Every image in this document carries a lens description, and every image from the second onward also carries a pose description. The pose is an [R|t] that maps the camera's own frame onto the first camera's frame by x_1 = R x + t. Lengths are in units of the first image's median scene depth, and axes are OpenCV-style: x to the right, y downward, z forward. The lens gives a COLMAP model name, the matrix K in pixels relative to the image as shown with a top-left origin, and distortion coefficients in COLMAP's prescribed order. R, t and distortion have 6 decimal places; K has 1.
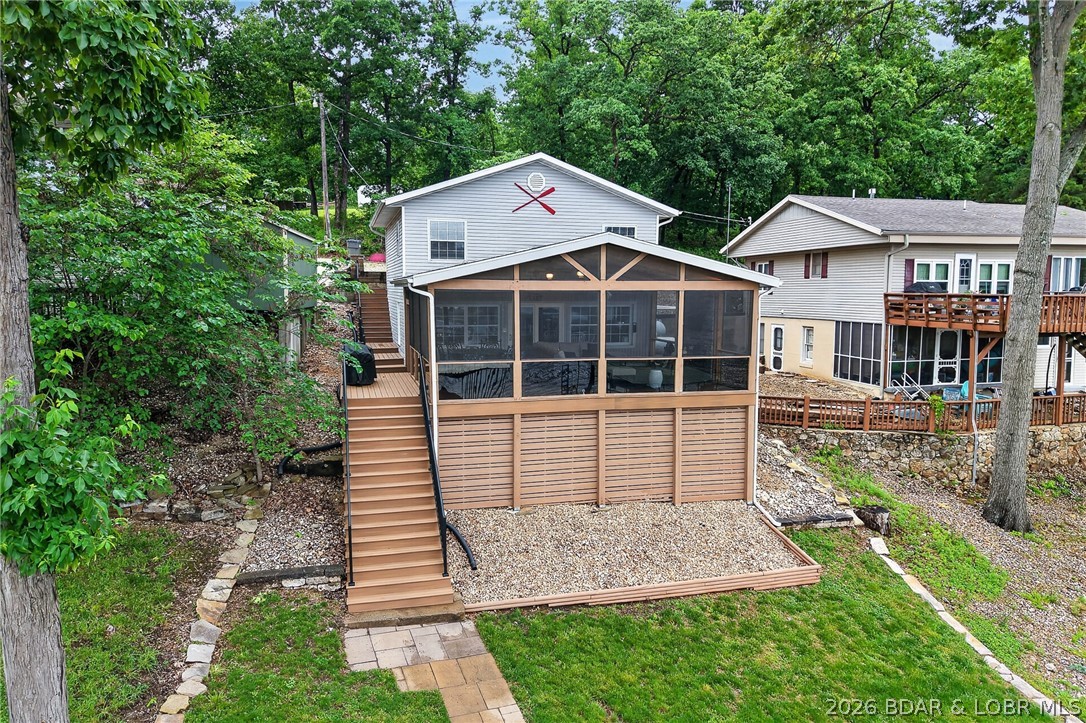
lens RADIAL K [[725.9, 0, 543.0], [0, 725.9, 361.5], [0, 0, 1]] dist [0.025185, -0.028111]
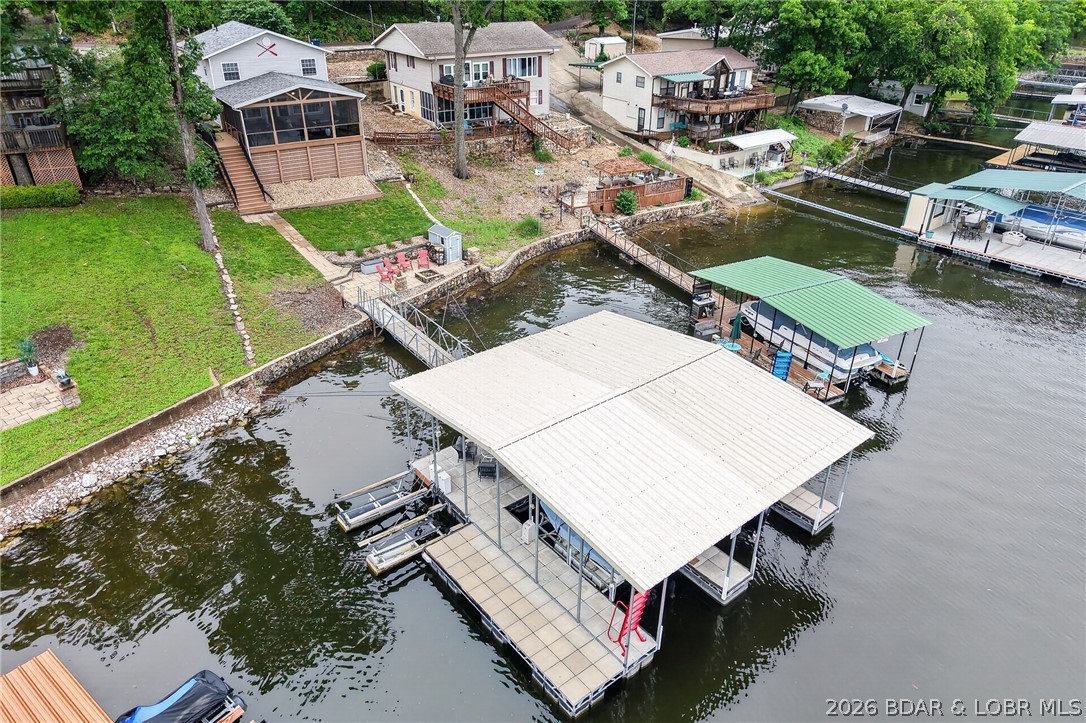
lens RADIAL K [[725.9, 0, 543.0], [0, 725.9, 361.5], [0, 0, 1]] dist [0.025185, -0.028111]
pose [[0.945935, -0.150084, 0.287546, 0.003467], [0.024350, 0.916866, 0.398452, -0.278518], [-0.323442, -0.369908, 0.870950, -2.136858]]
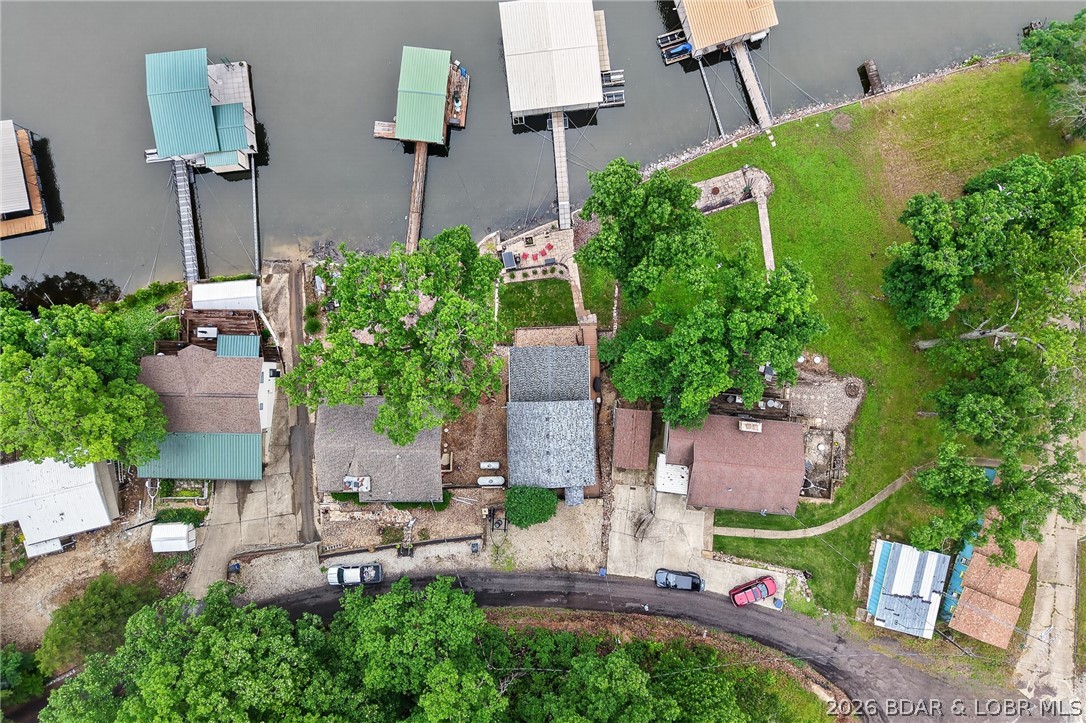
lens RADIAL K [[725.9, 0, 543.0], [0, 725.9, 361.5], [0, 0, 1]] dist [0.025185, -0.028111]
pose [[-0.970751, -0.240063, 0.003561, 0.080793], [0.021773, -0.073252, 0.997076, -4.703008], [-0.239100, 0.967990, 0.076337, 0.686109]]
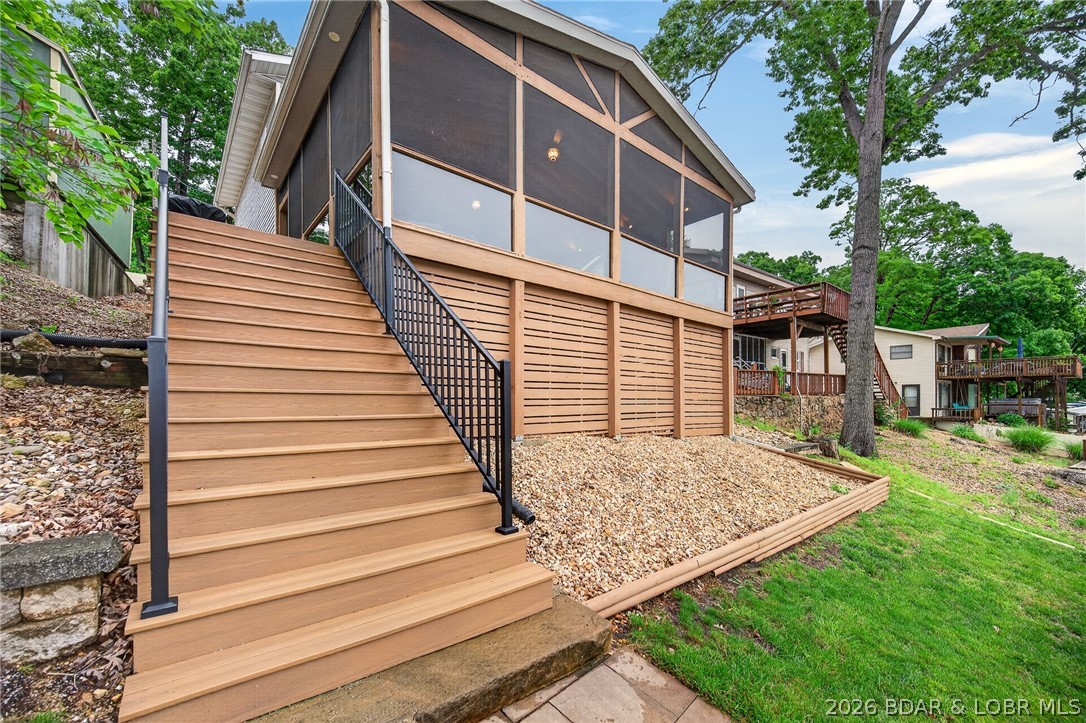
lens RADIAL K [[437.1, 0, 550.0], [0, 437.1, 402.9], [0, 0, 1]] dist [0.002526, 0.000129]
pose [[0.905886, -0.002090, 0.423516, -0.160929], [0.042620, 0.995361, -0.086252, 0.197912], [-0.421371, 0.096185, 0.901773, 0.626828]]
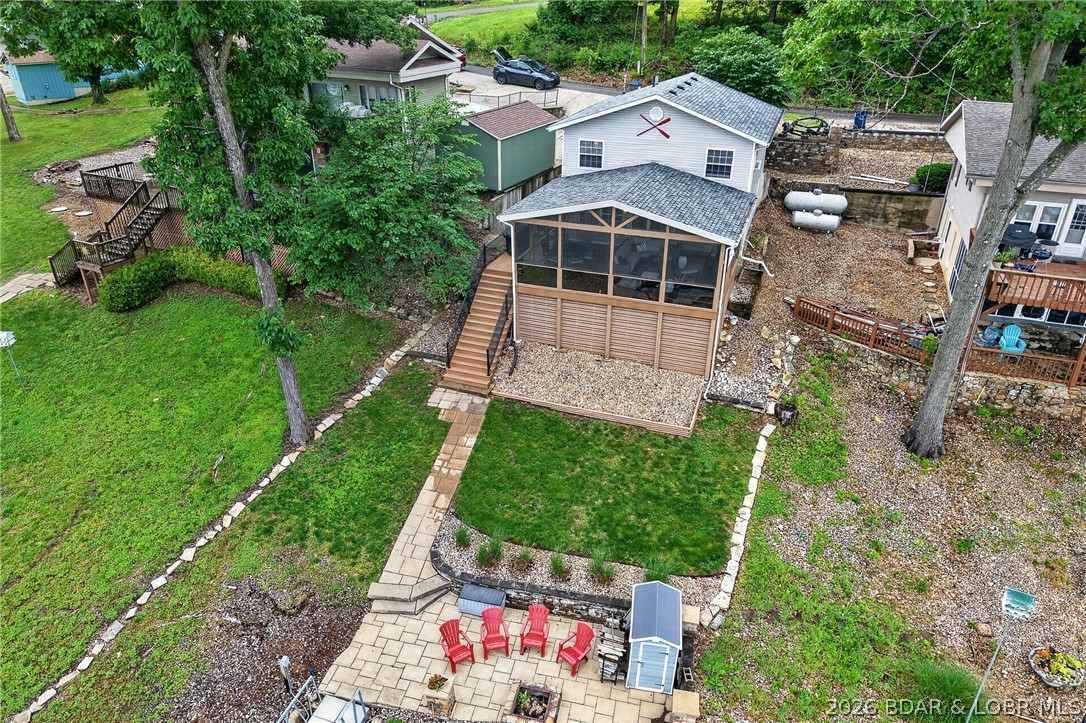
lens RADIAL K [[718.0, 0, 543.3], [0, 718.0, 368.7], [0, 0, 1]] dist [0.041840, -0.048167]
pose [[0.816010, 0.268883, -0.511692, 0.805745], [-0.060112, 0.919898, 0.387524, -0.406801], [0.574903, -0.285464, 0.766809, -0.360277]]
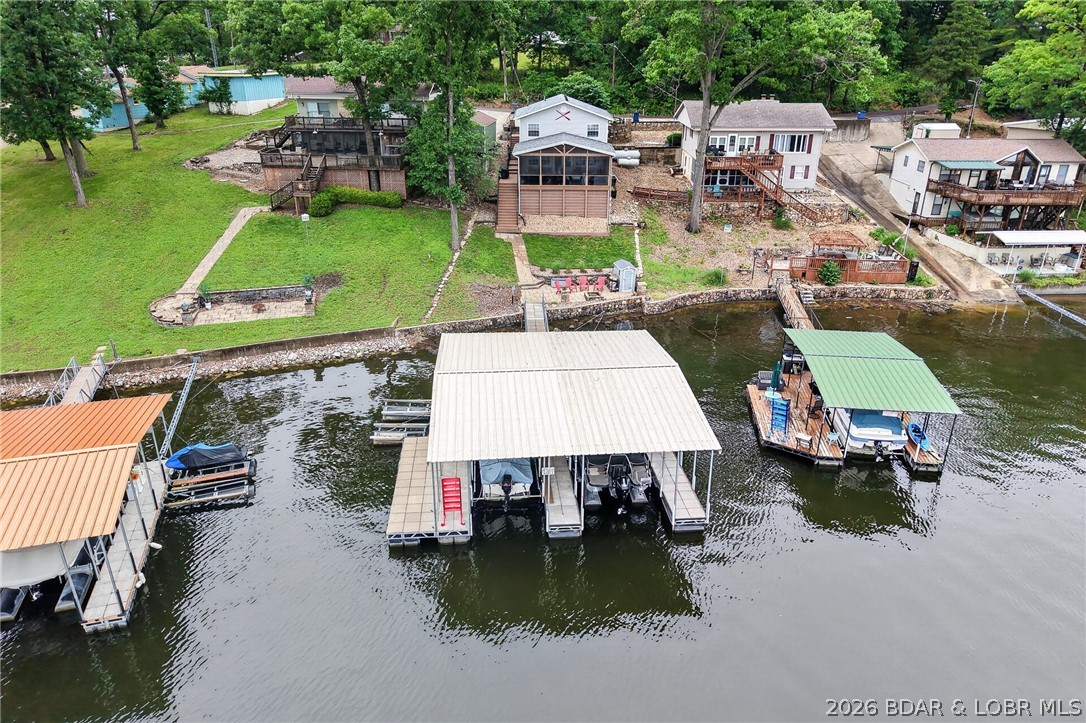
lens RADIAL K [[718.0, 0, 543.3], [0, 718.0, 368.7], [0, 0, 1]] dist [0.041840, -0.048167]
pose [[0.964092, 0.110541, -0.241471, 0.953474], [-0.028797, 0.947408, 0.318730, -0.231073], [0.264004, -0.300331, 0.916571, -2.643267]]
